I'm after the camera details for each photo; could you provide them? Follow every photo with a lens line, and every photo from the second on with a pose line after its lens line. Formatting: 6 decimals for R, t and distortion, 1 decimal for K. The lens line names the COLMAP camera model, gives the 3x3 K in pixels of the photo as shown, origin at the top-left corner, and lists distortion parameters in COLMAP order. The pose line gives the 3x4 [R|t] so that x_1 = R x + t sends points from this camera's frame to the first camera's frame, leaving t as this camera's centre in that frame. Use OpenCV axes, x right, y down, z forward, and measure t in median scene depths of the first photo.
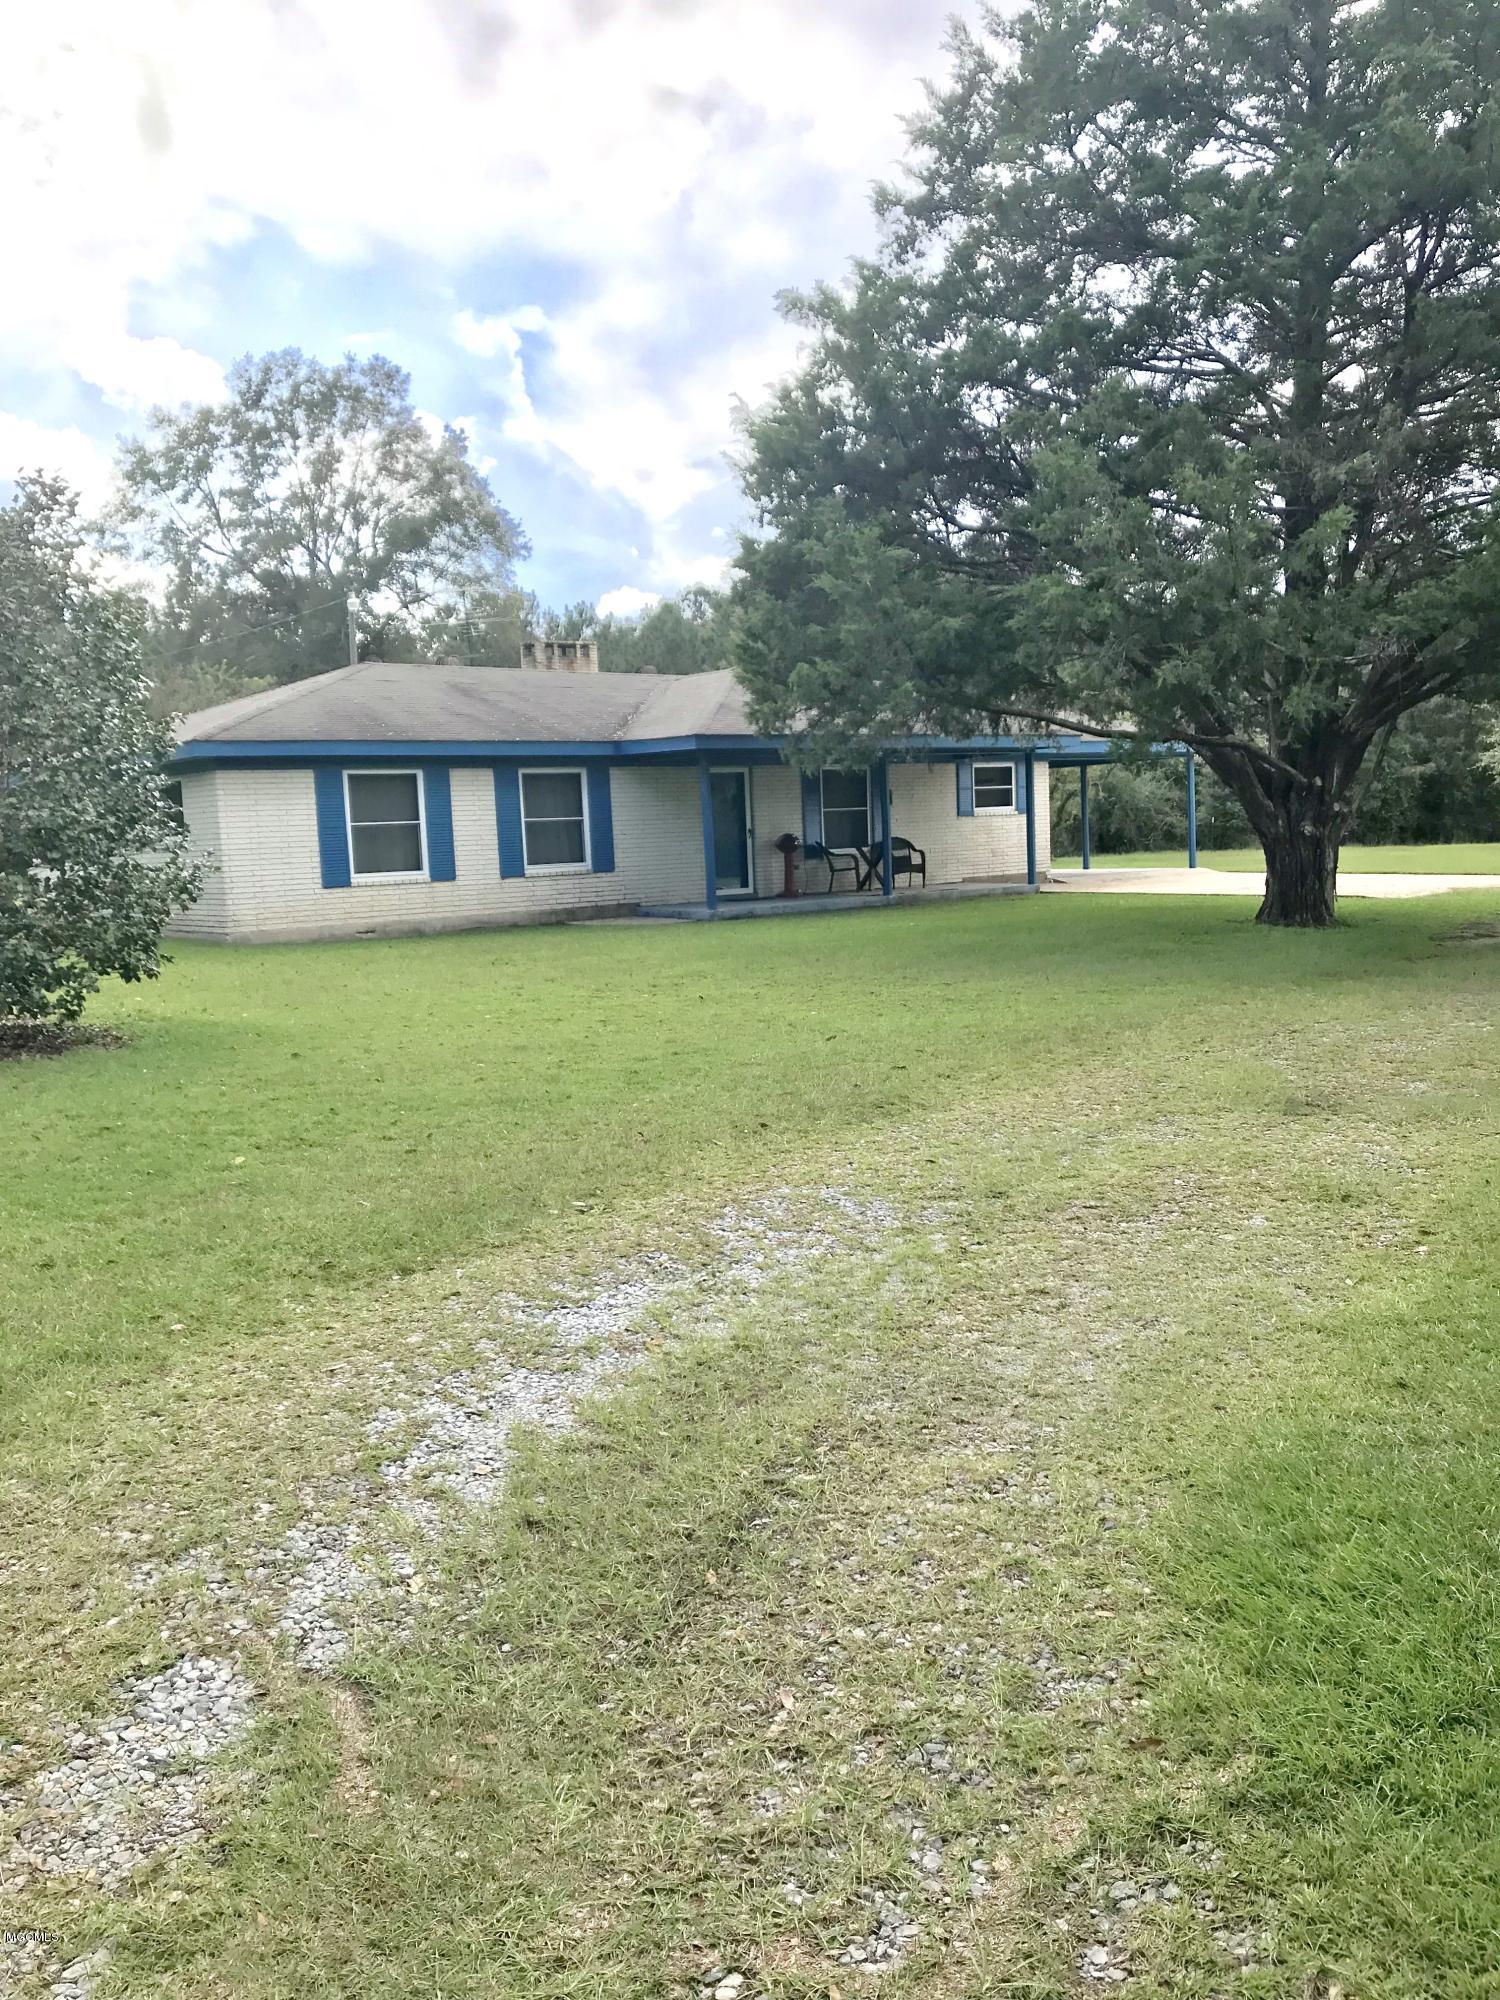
lens RADIAL K [[1664.1, 0, 756.2], [0, 1664.1, 992.0], [0, 0, 1]] dist [0.056937, -0.029995]
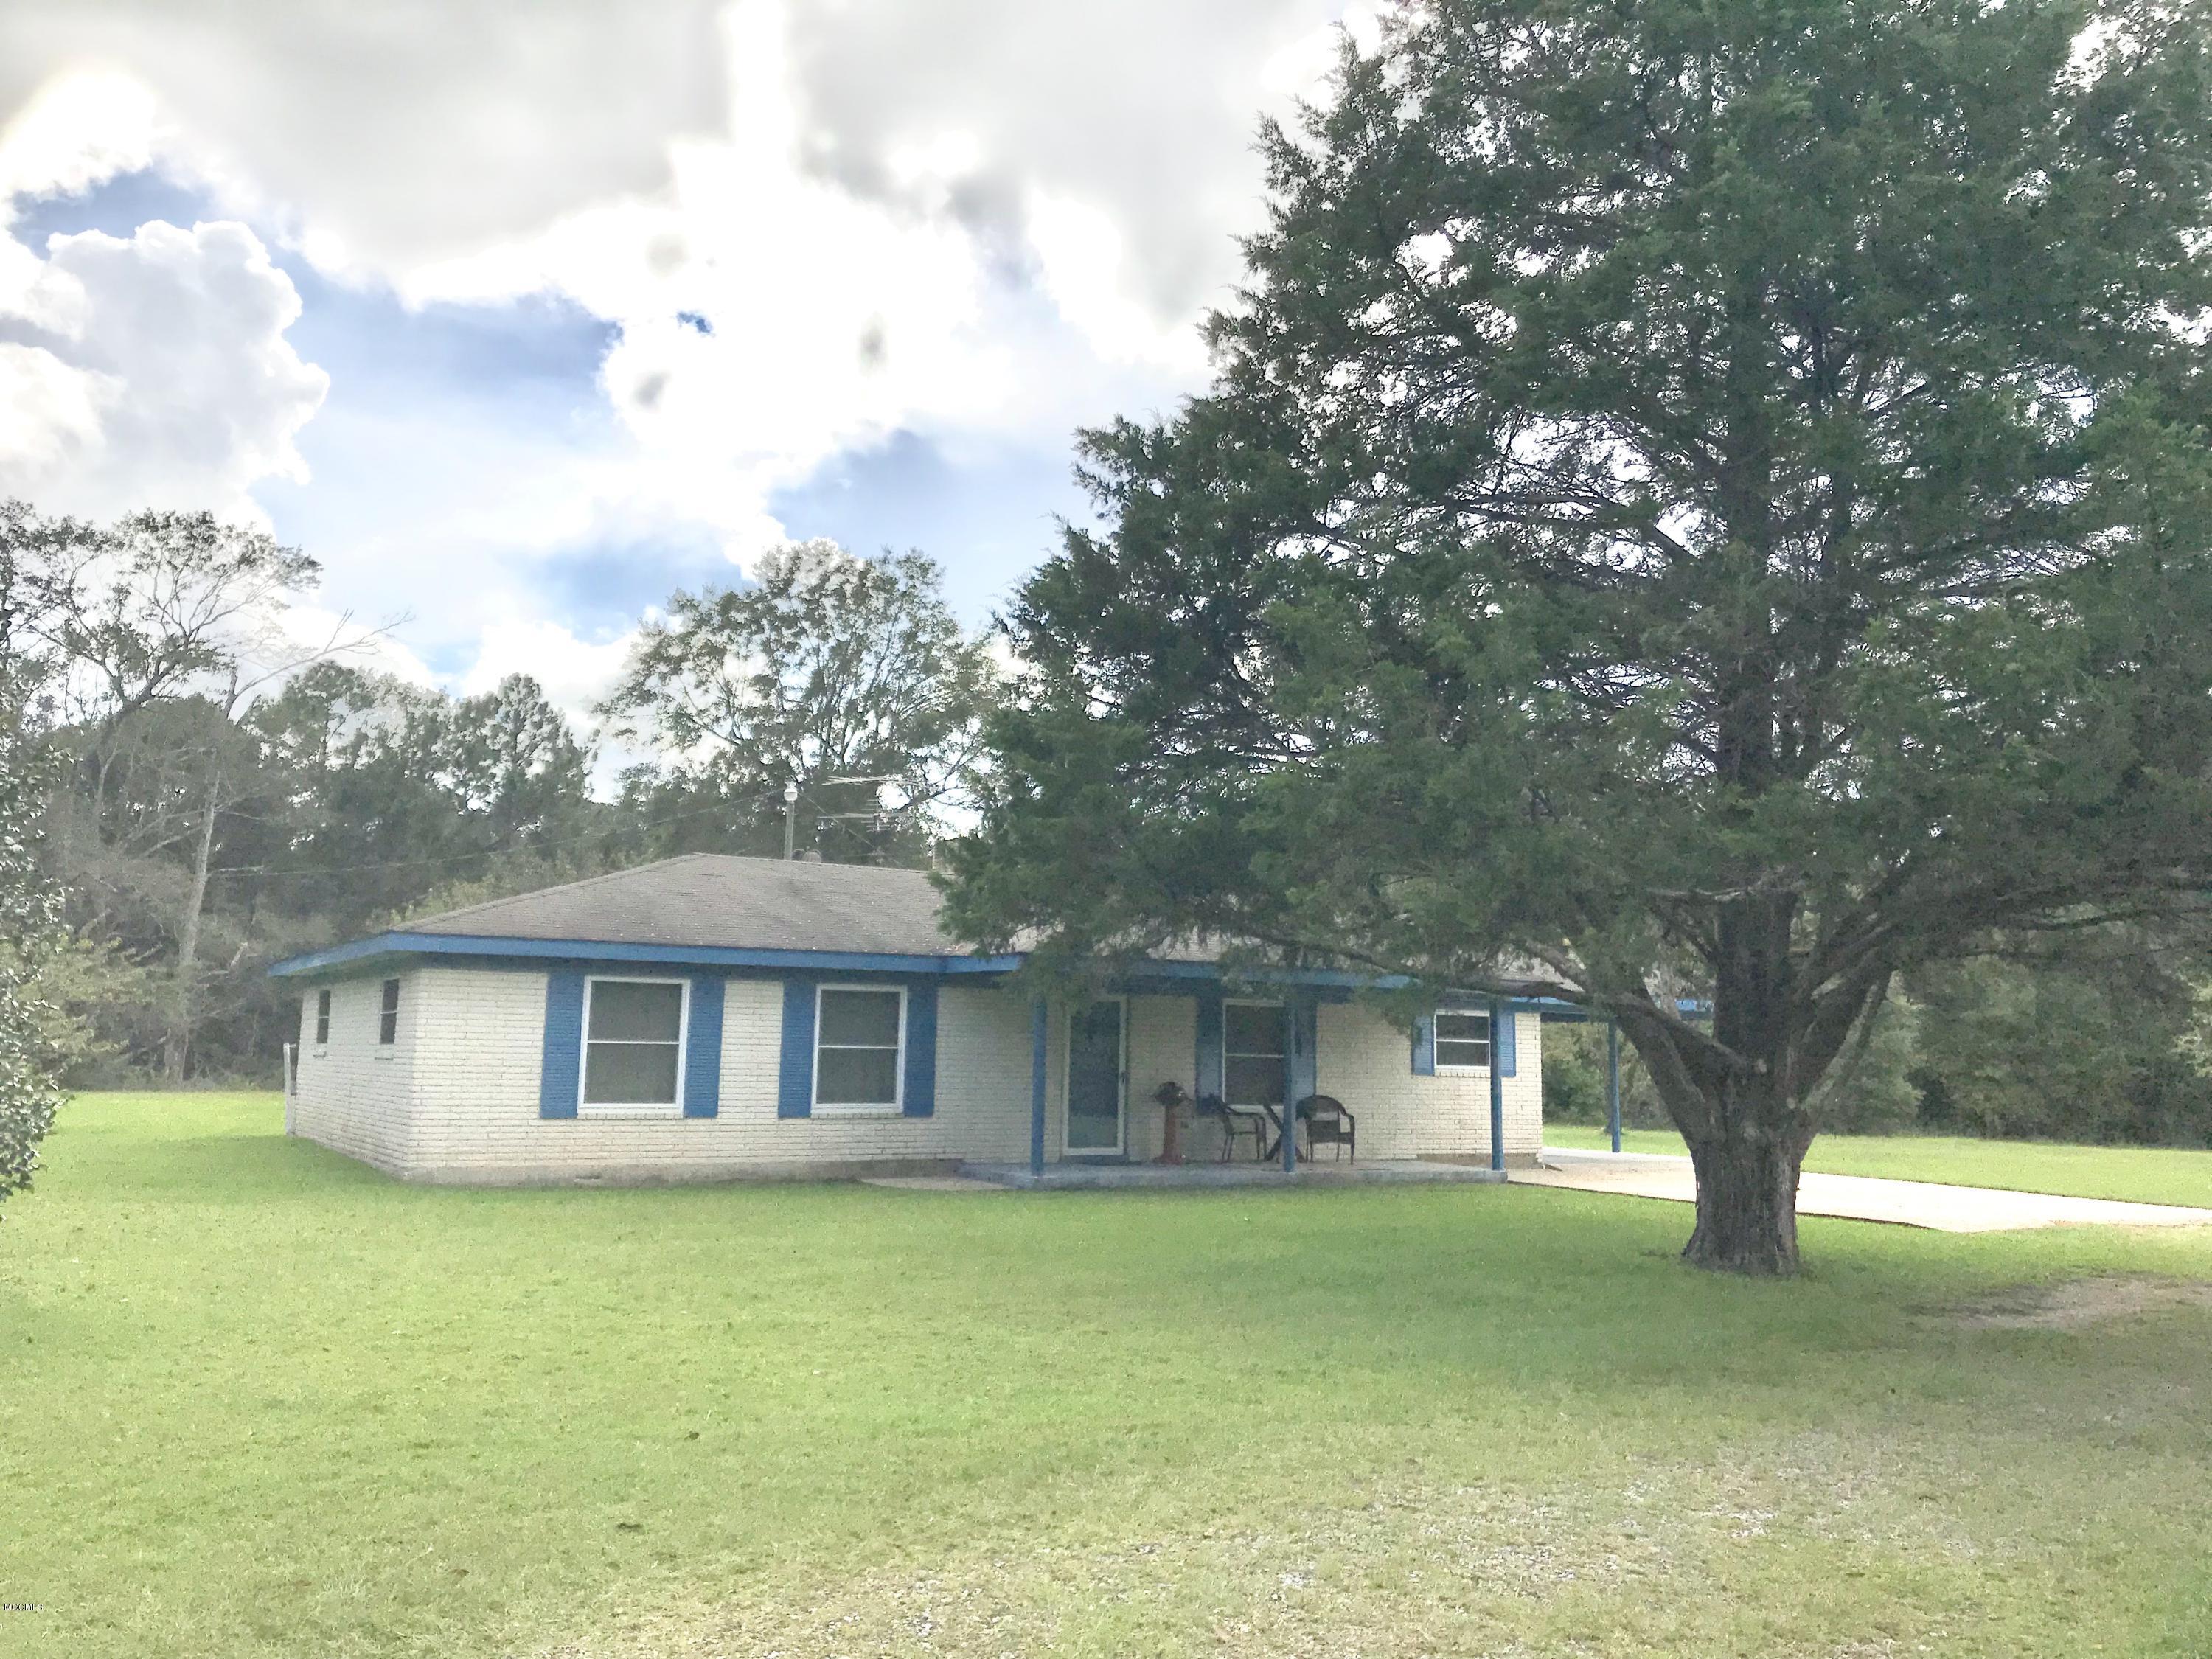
lens RADIAL K [[1840.5, 0, 1101.4], [0, 1840.5, 817.6], [0, 0, 1]] dist [0.056937, -0.029995]
pose [[0.987877, 0.042328, -0.149354, 0.111715], [-0.074902, 0.972673, -0.219764, -0.022036], [0.135970, 0.228286, 0.964053, 0.114910]]
